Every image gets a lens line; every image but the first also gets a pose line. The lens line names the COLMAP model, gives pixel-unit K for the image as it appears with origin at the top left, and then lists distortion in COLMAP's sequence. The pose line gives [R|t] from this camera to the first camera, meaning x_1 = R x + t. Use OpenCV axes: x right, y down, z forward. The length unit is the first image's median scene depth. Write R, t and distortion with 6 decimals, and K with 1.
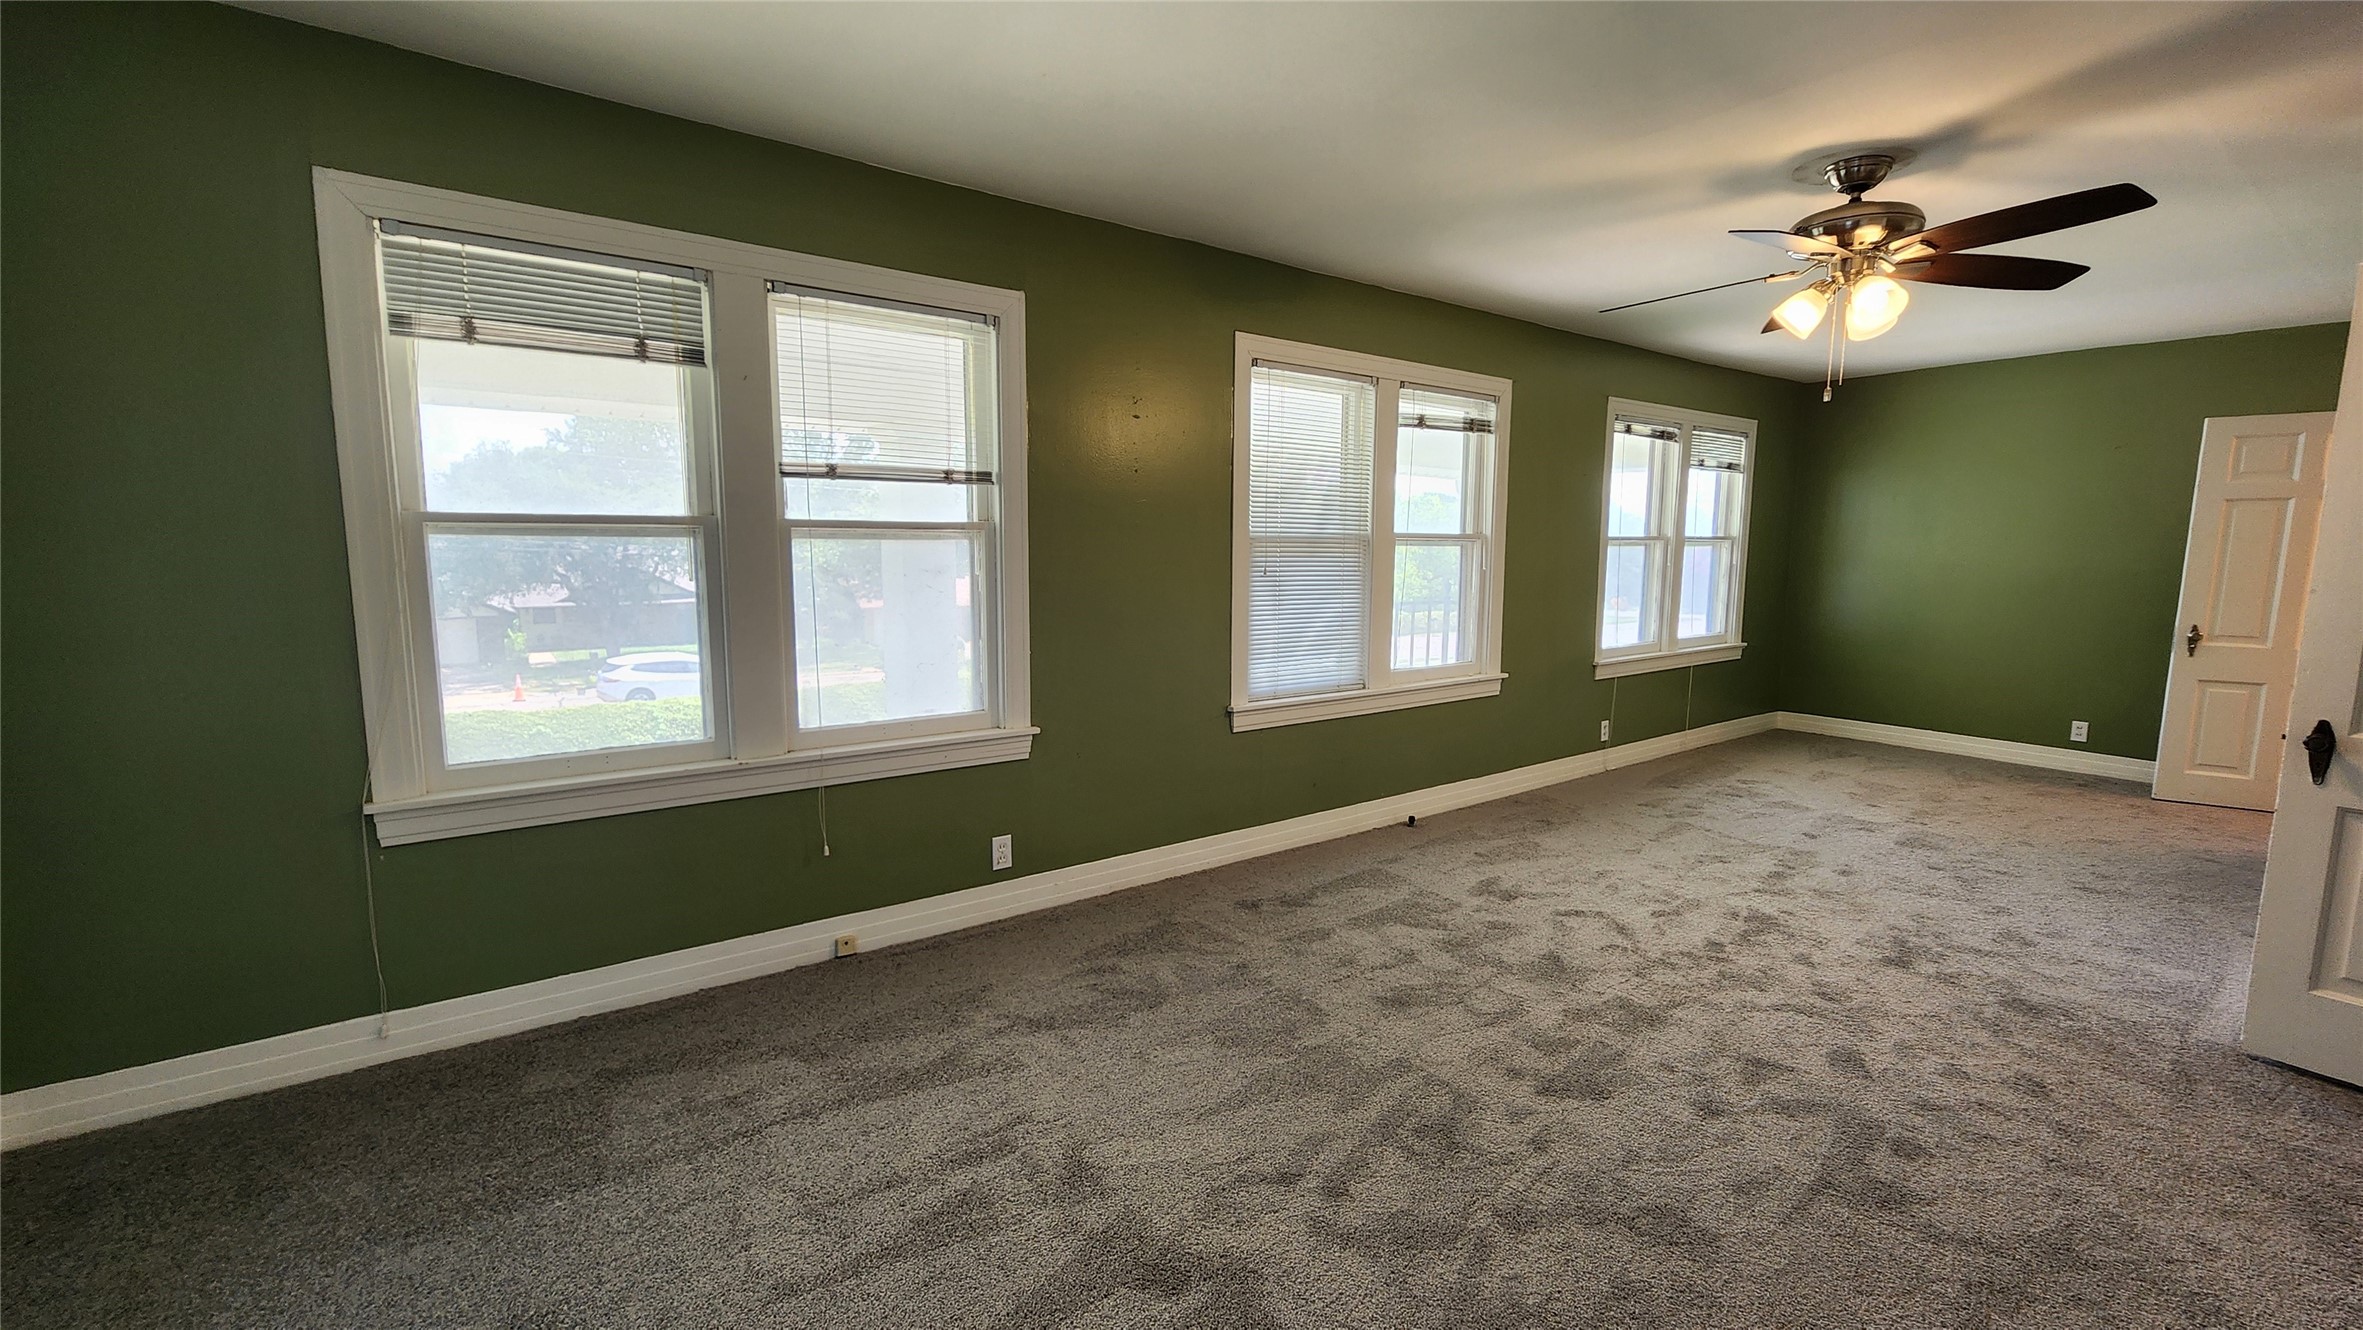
lens RADIAL K [[979.1, 0, 1198.4], [0, 979.1, 663.2], [0, 0, 1]] dist [0.001032, 0.000468]
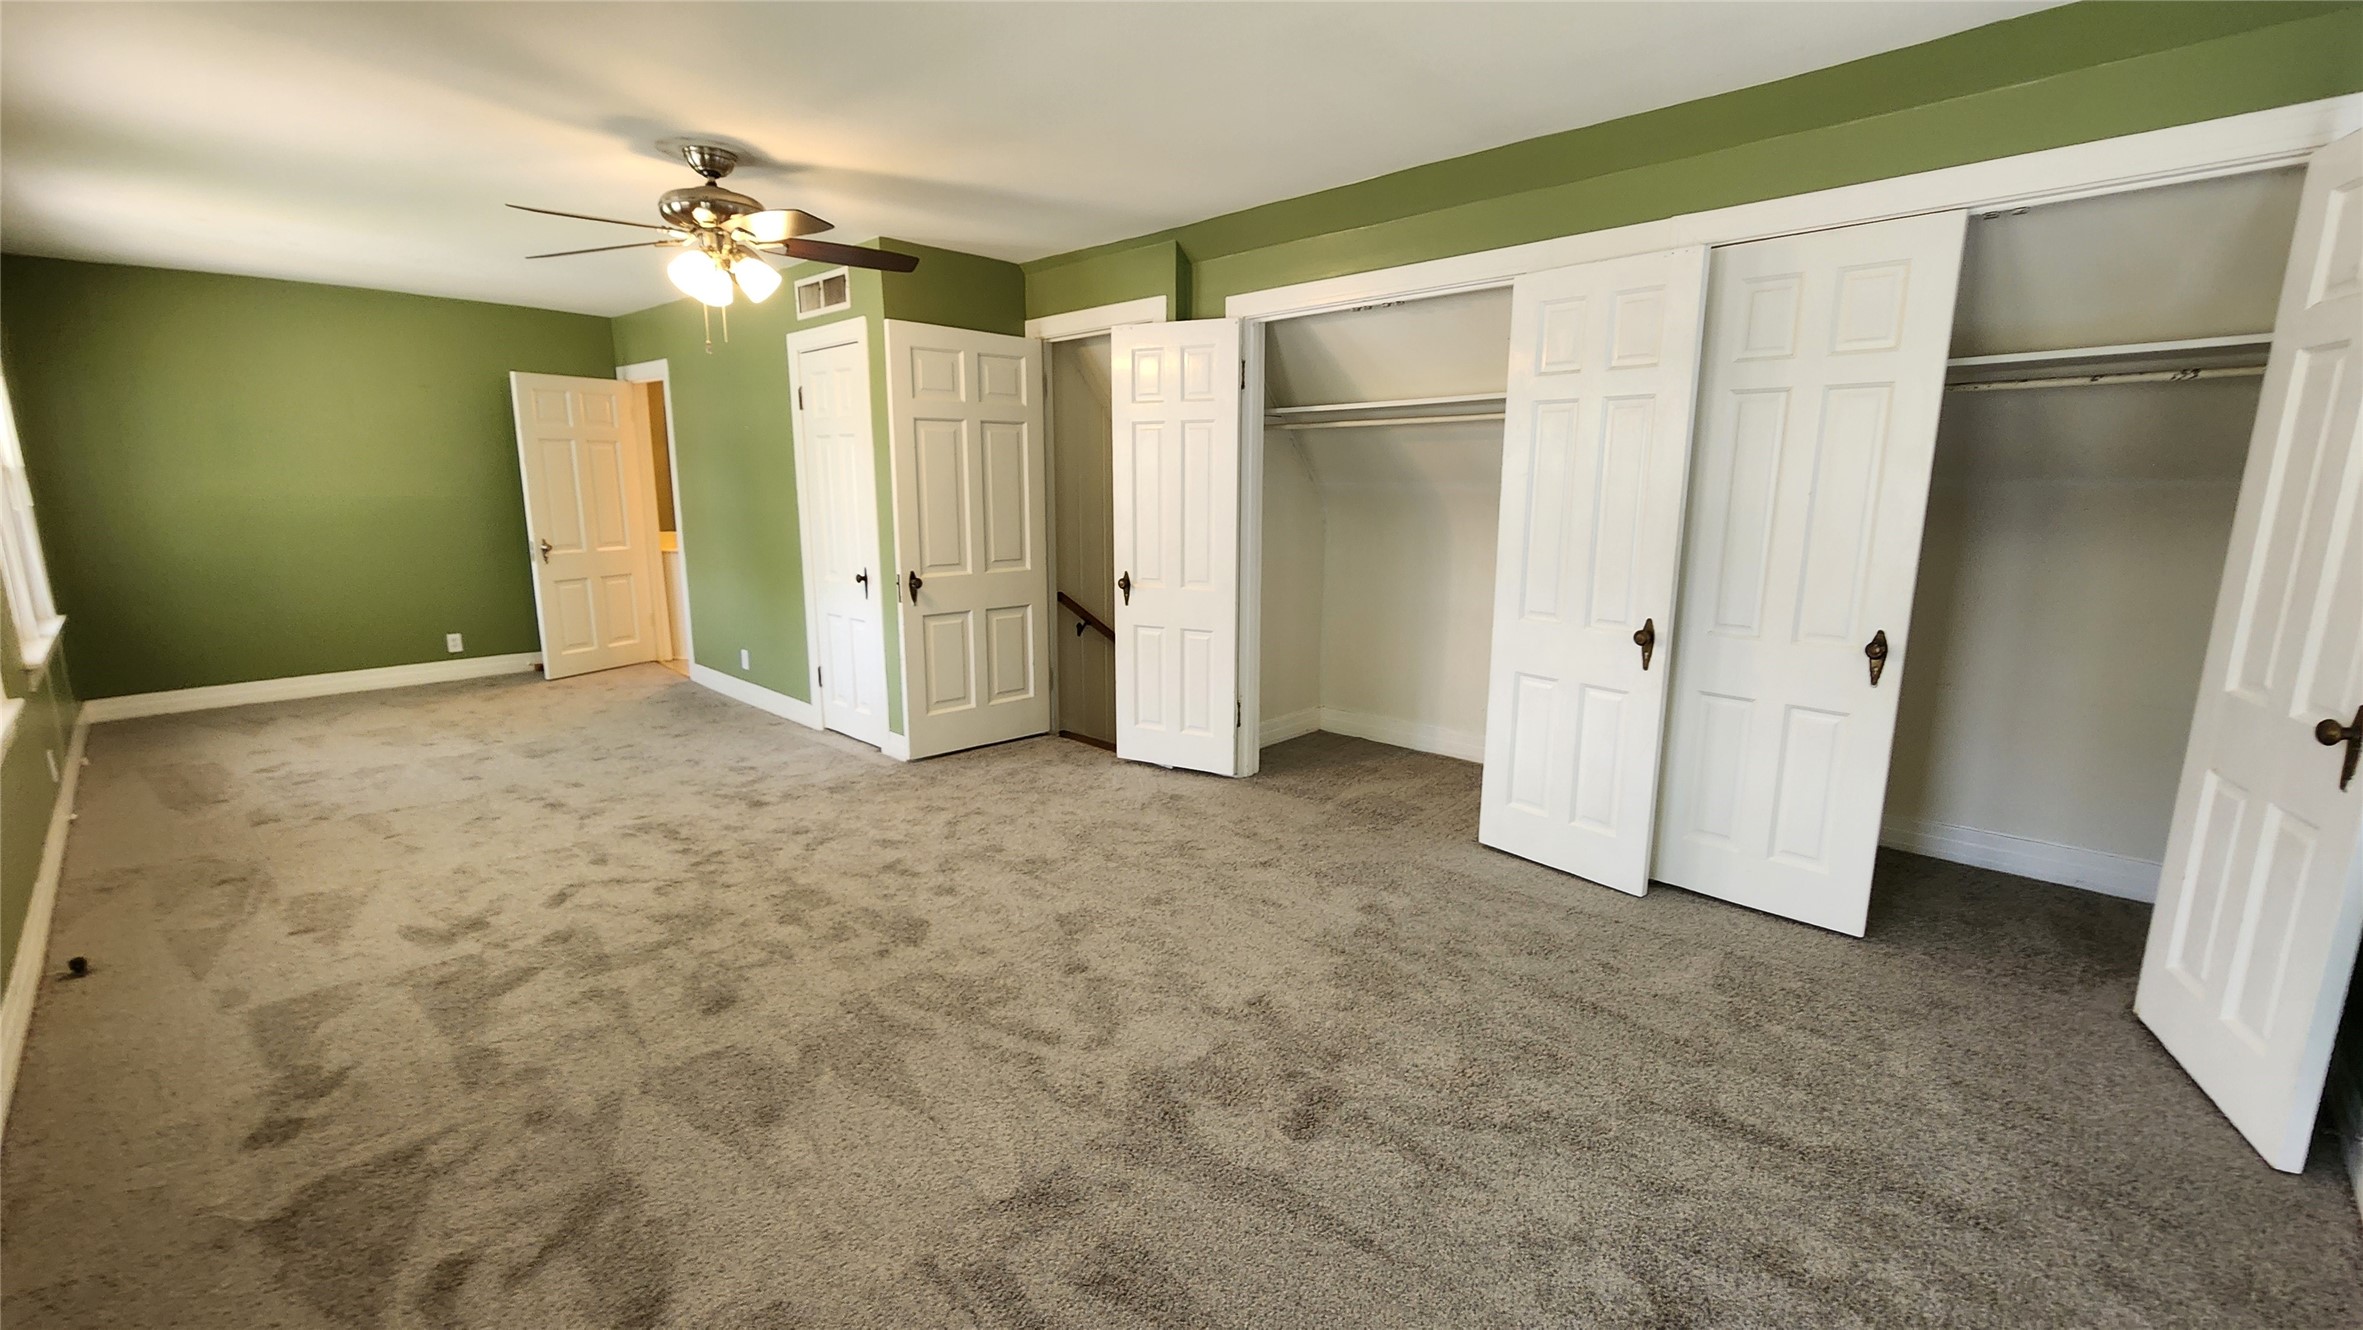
lens RADIAL K [[979.1, 0, 1188.7], [0, 979.1, 669.8], [0, 0, 1]] dist [0.001032, 0.000468]
pose [[-0.162653, -0.197710, 0.966672, -0.591048], [0.121617, 0.968231, 0.218492, -0.078566], [-0.979159, 0.153102, -0.133441, 0.587718]]
